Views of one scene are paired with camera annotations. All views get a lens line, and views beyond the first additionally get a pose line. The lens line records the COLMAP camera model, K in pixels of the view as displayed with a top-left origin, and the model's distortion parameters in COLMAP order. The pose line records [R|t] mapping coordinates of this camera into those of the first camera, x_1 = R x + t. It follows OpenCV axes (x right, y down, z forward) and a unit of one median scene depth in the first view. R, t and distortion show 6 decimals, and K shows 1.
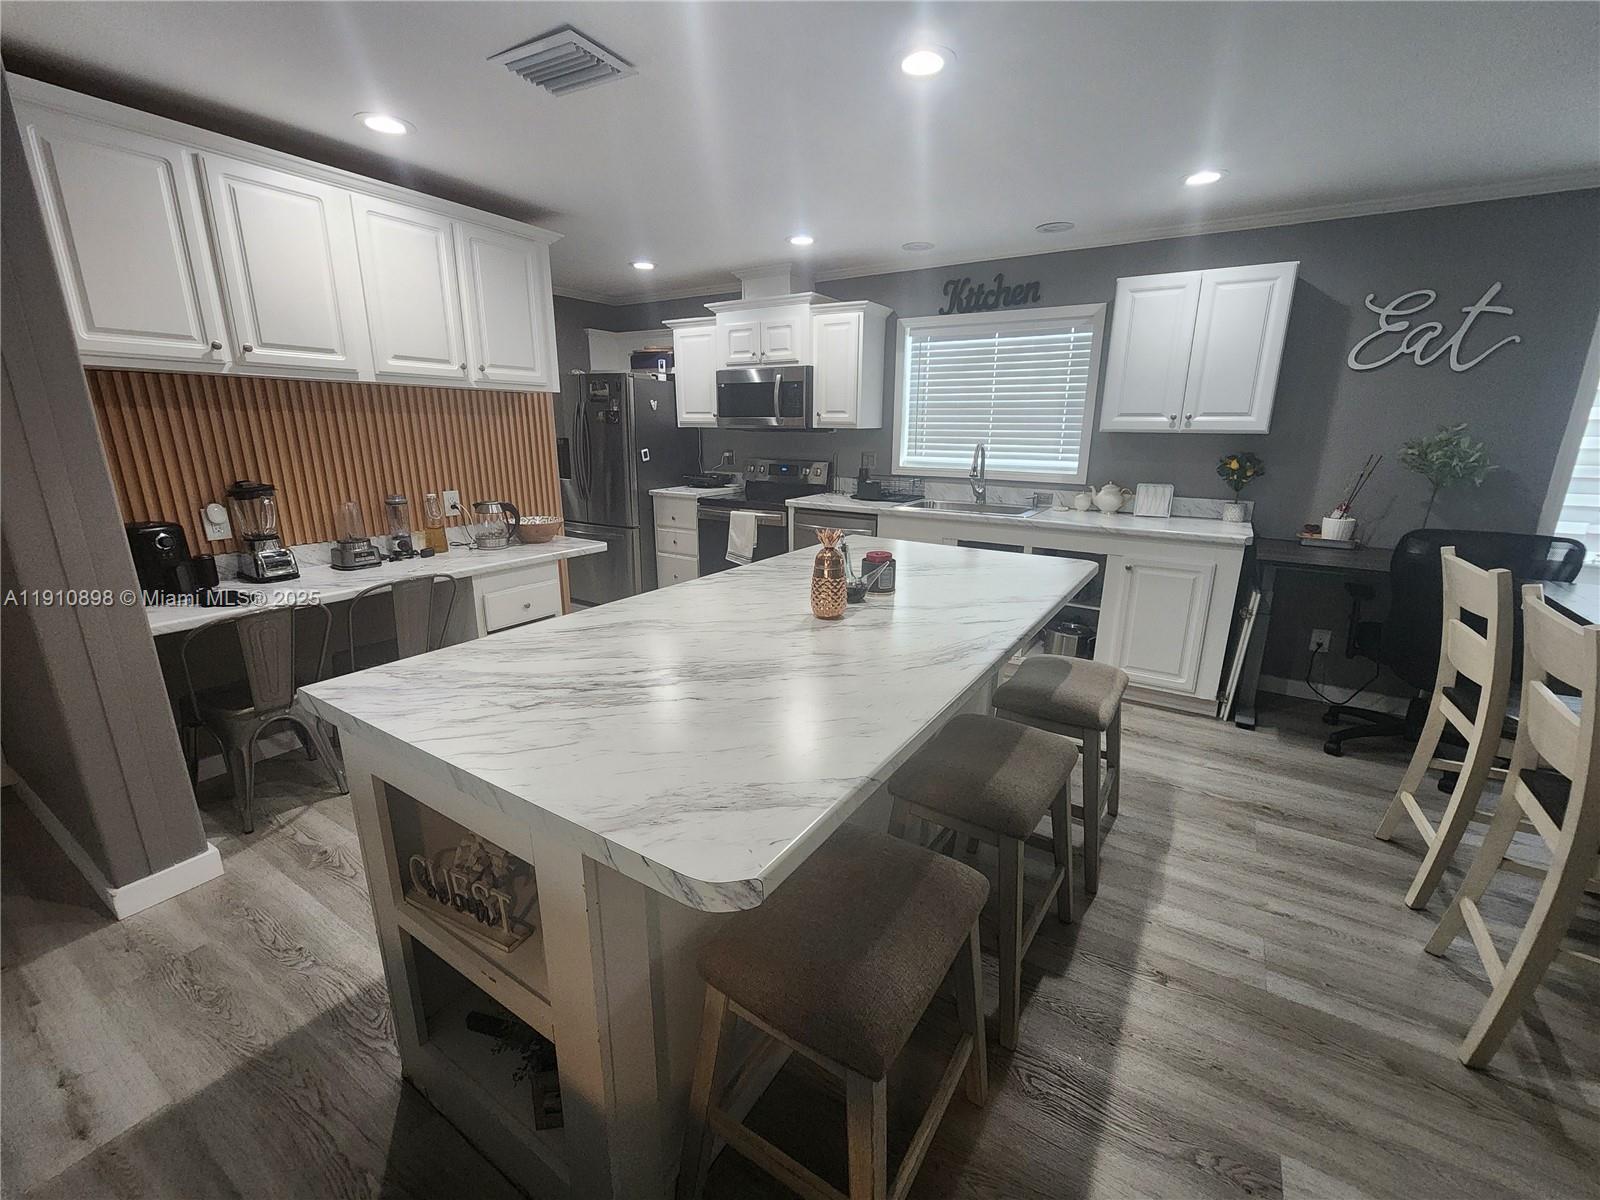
lens RADIAL K [[659.1, 0, 803.1], [0, 659.1, 606.7], [0, 0, 1]] dist [-0.000217, -0.000279]
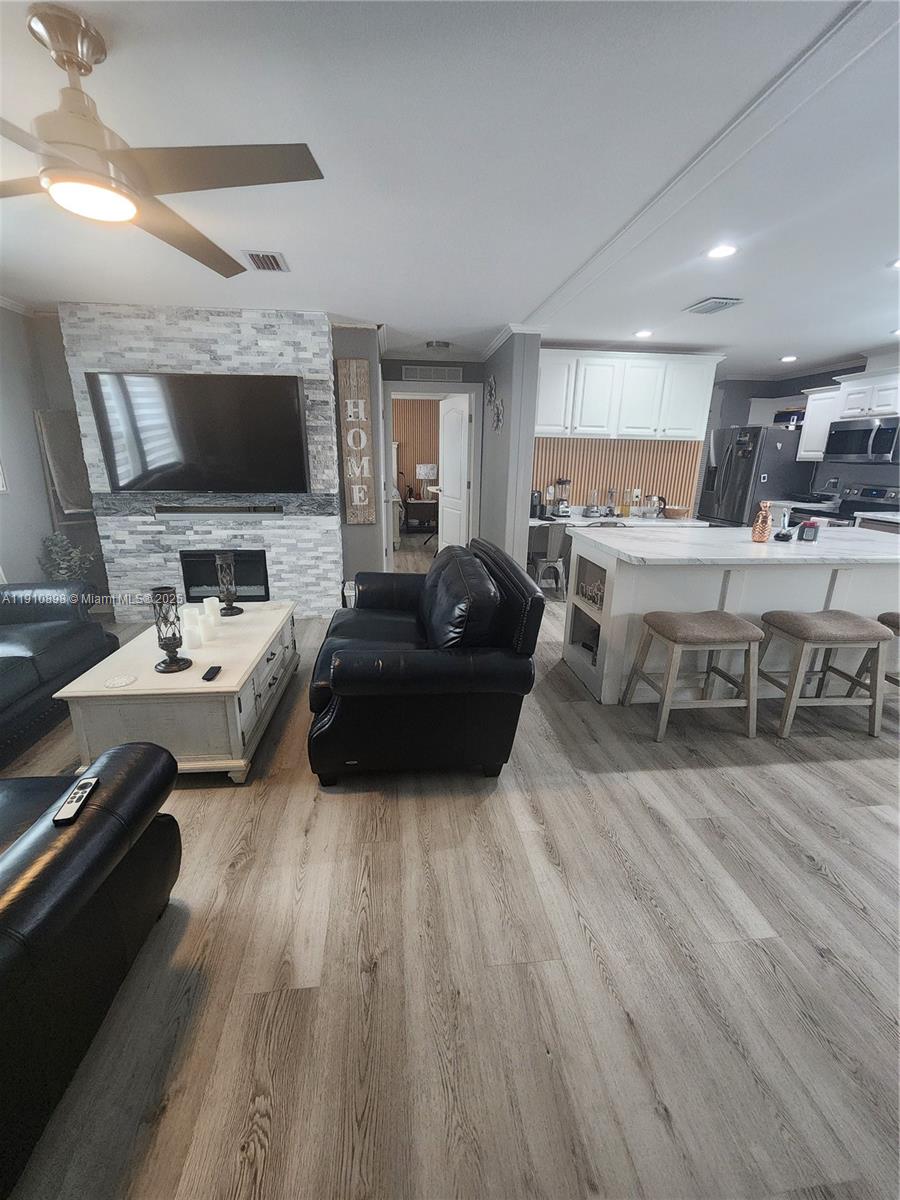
lens RADIAL K [[494.3, 0, 450.0], [0, 494.3, 600.0], [0, 0, 1]] dist [-0.000217, -0.000279]
pose [[0.626545, 0.219503, -0.747836, 0.285186], [-0.216362, 0.970793, 0.103675, 0.109945], [0.748751, 0.096846, 0.655738, -0.366387]]
